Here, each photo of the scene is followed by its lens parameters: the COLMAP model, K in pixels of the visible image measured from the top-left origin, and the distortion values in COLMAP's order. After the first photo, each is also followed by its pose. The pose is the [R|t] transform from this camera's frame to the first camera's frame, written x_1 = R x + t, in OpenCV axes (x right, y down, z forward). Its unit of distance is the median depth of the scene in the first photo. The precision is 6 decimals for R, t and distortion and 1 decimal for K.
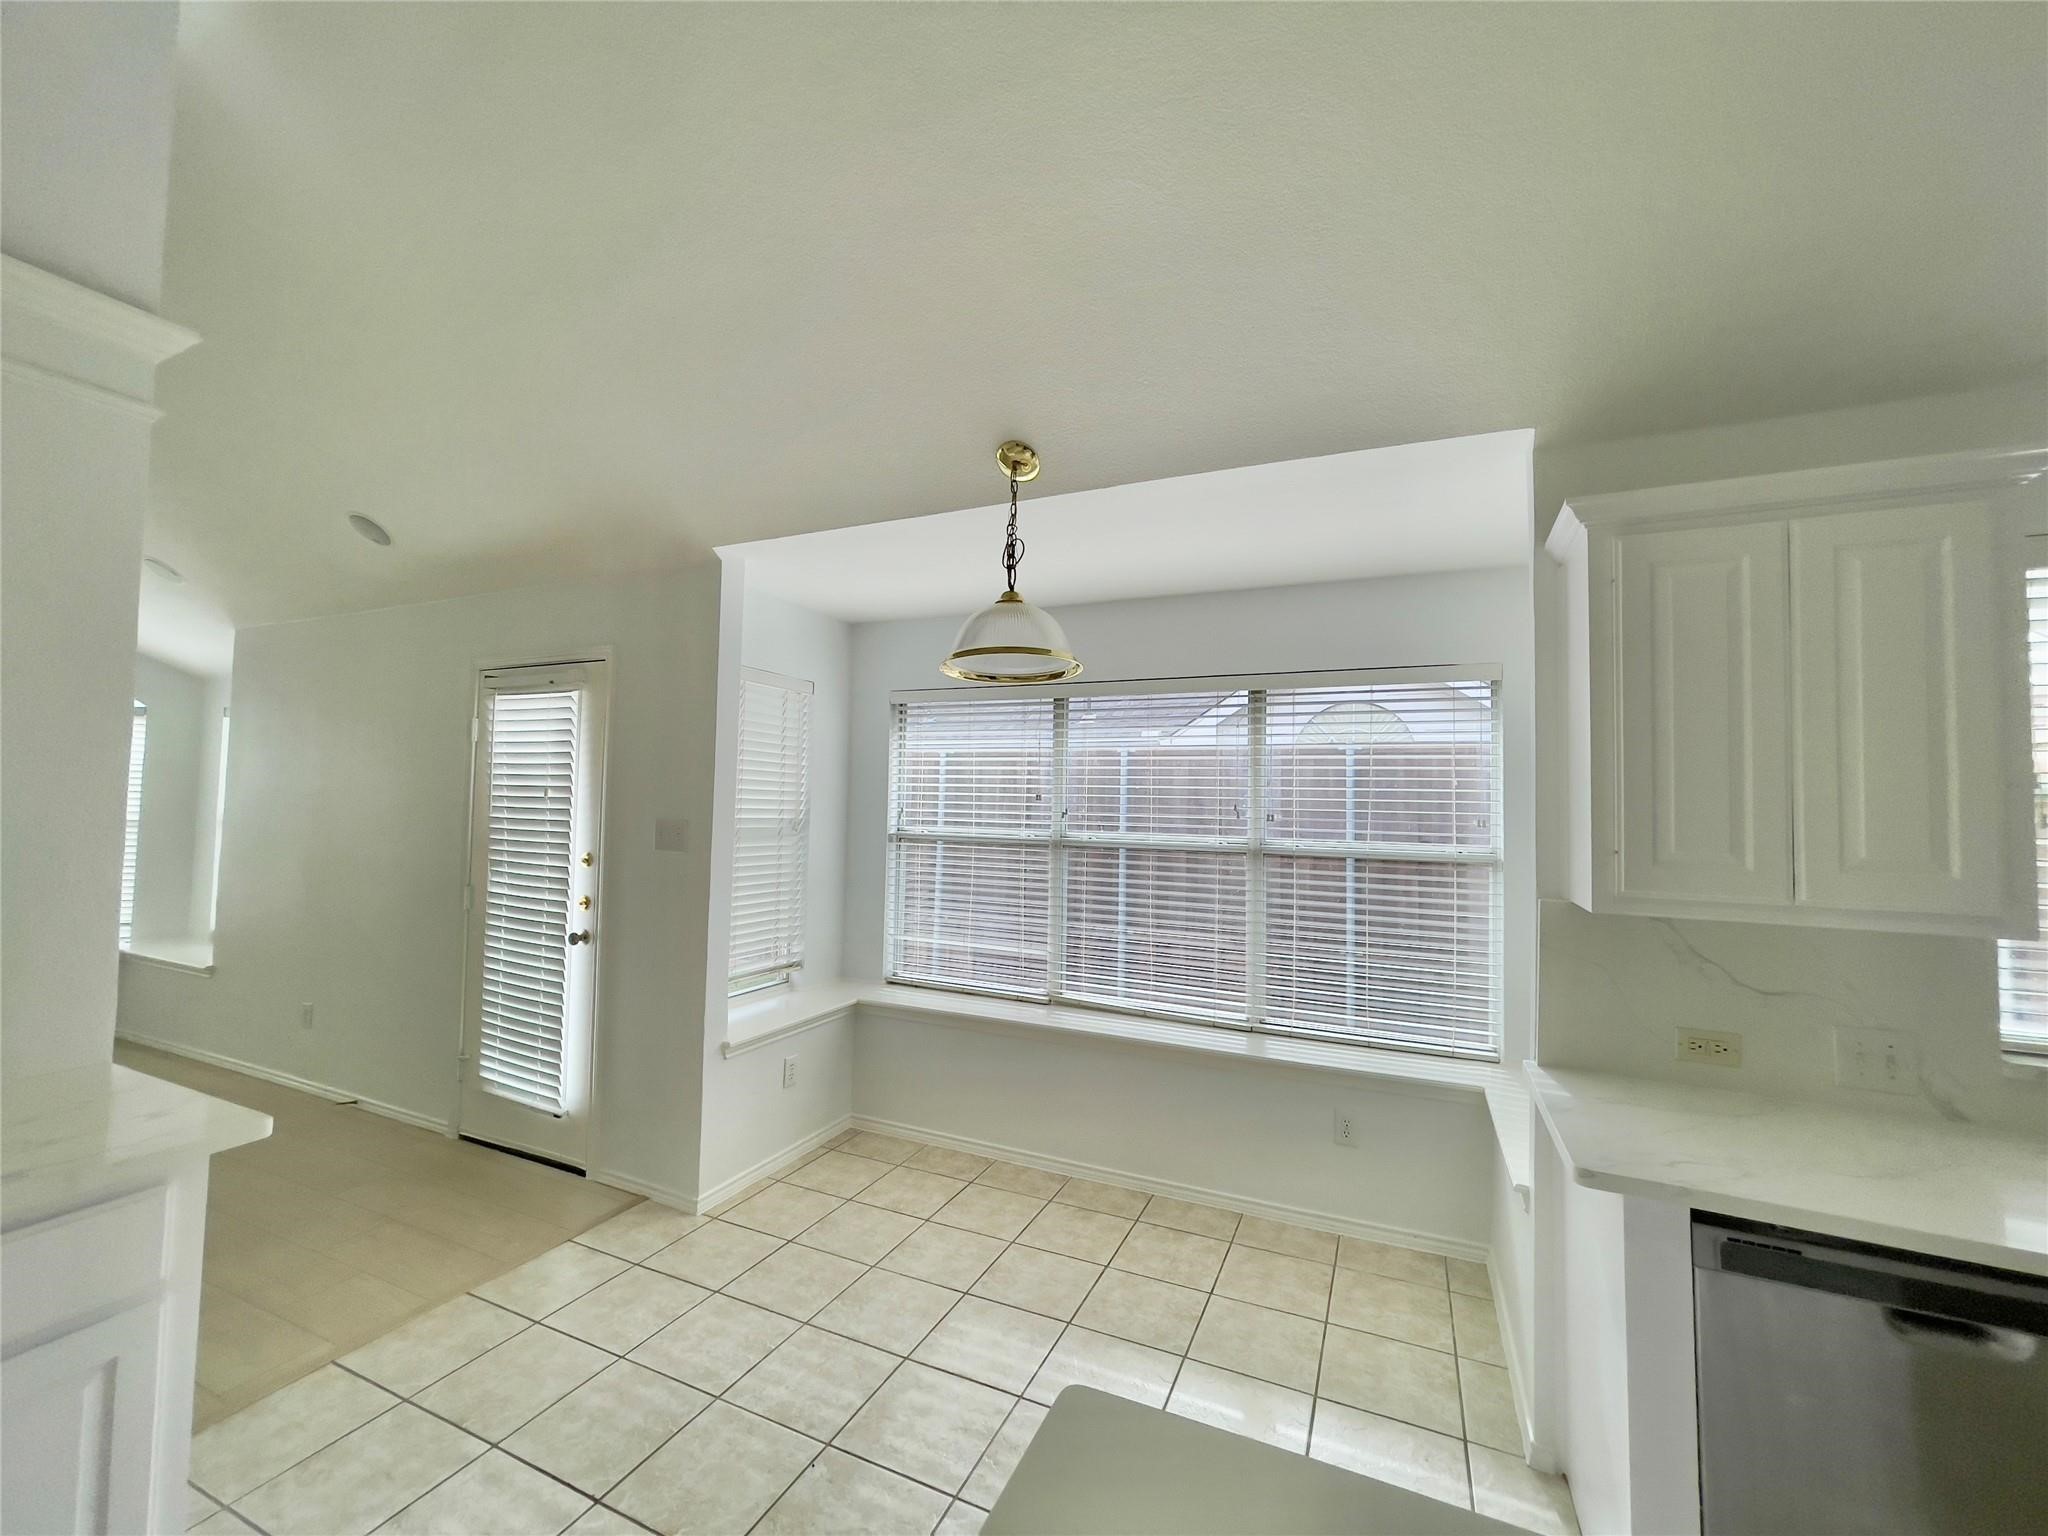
lens RADIAL K [[847.3, 0, 1015.7], [0, 847.3, 766.7], [0, 0, 1]] dist [-0.000618, -0.000200]
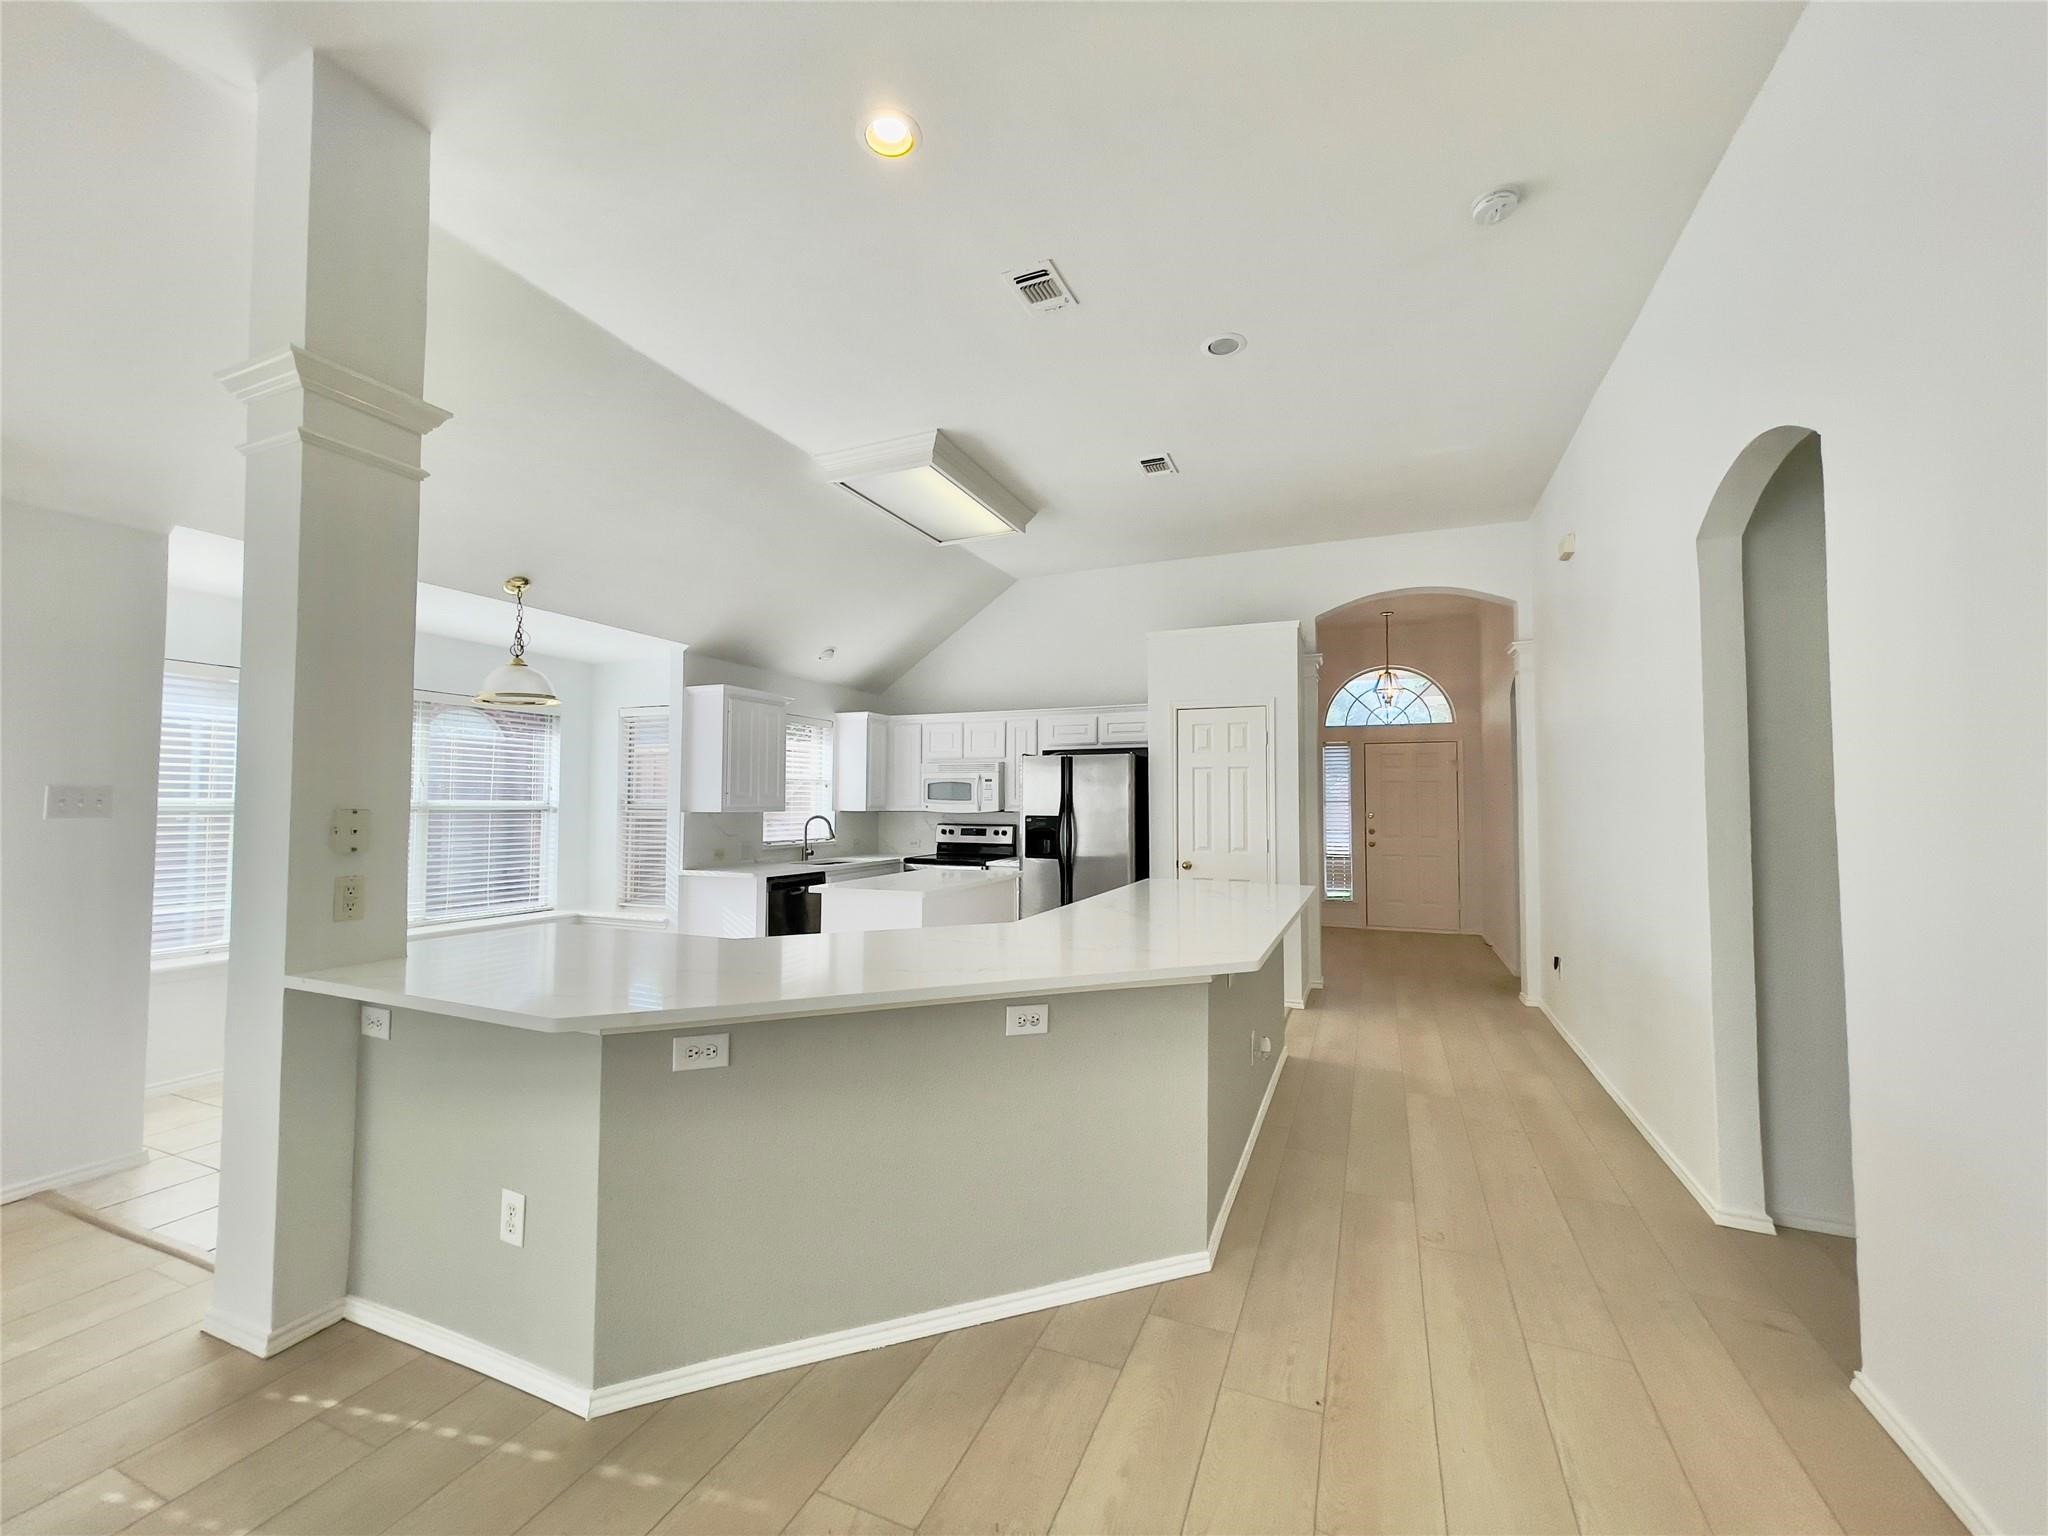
lens RADIAL K [[826.4, 0, 1024.0], [0, 826.4, 768.0], [0, 0, 1]] dist [-0.000169, -0.000076]
pose [[-0.033995, 0.024624, 0.999119, -1.255180], [-0.047800, 0.998512, -0.026235, 0.015194], [-0.998278, -0.048649, -0.032768, -0.017960]]
